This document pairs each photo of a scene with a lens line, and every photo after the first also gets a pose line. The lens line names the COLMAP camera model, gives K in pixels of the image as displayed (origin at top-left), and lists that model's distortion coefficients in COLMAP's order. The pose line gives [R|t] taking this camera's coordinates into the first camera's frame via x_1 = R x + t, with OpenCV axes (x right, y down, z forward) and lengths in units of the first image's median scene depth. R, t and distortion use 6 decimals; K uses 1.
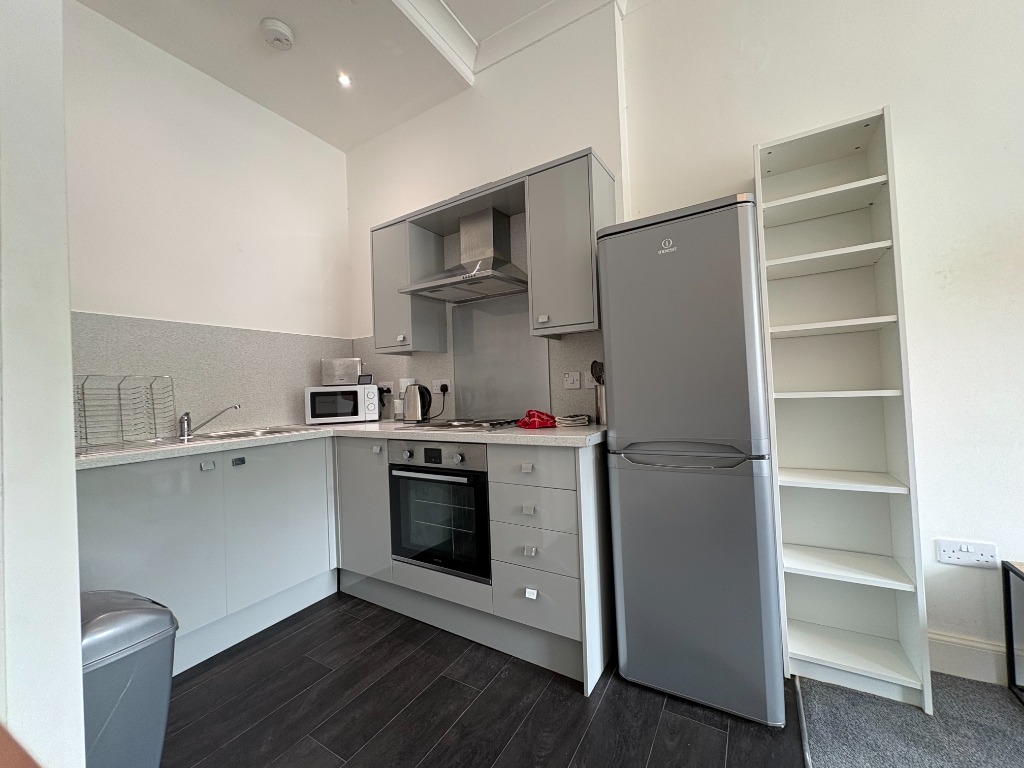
lens RADIAL K [[403.0, 0, 512.0], [0, 403.0, 384.0], [0, 0, 1]] dist [0.000551, -0.000085]
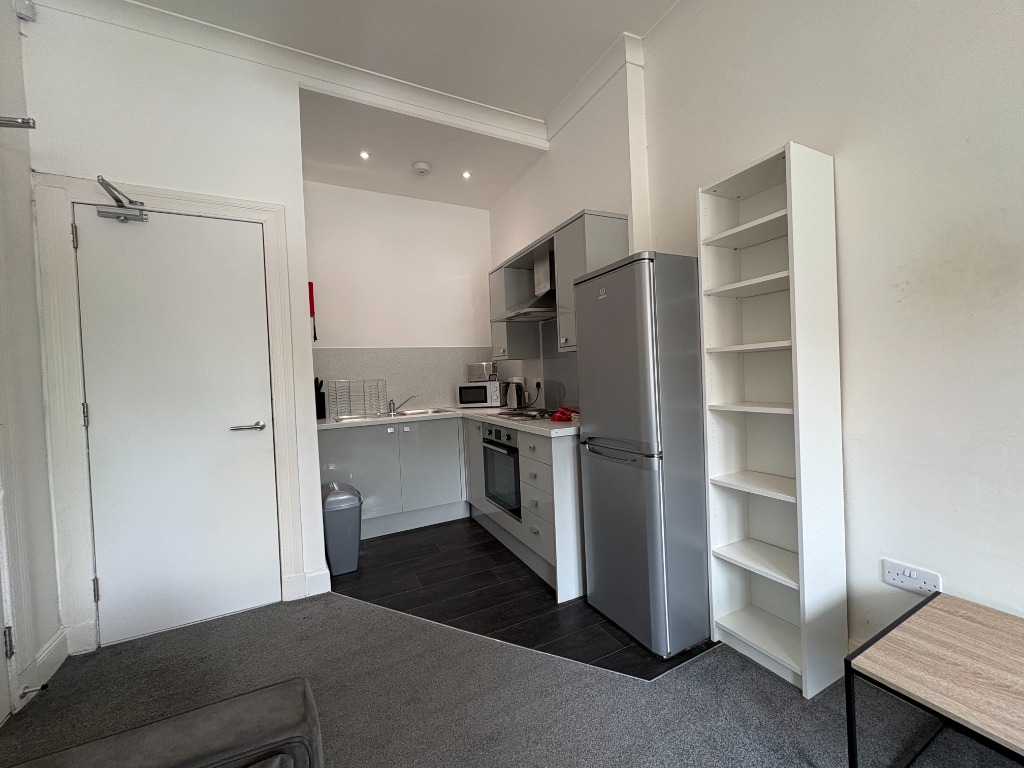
lens RADIAL K [[403.0, 0, 512.0], [0, 403.0, 384.0], [0, 0, 1]] dist [0.000551, -0.000085]
pose [[0.845083, 0.012650, -0.534486, 0.604705], [0.018344, 0.998445, 0.052635, -0.083295], [0.534321, -0.054285, 0.843537, -0.219380]]
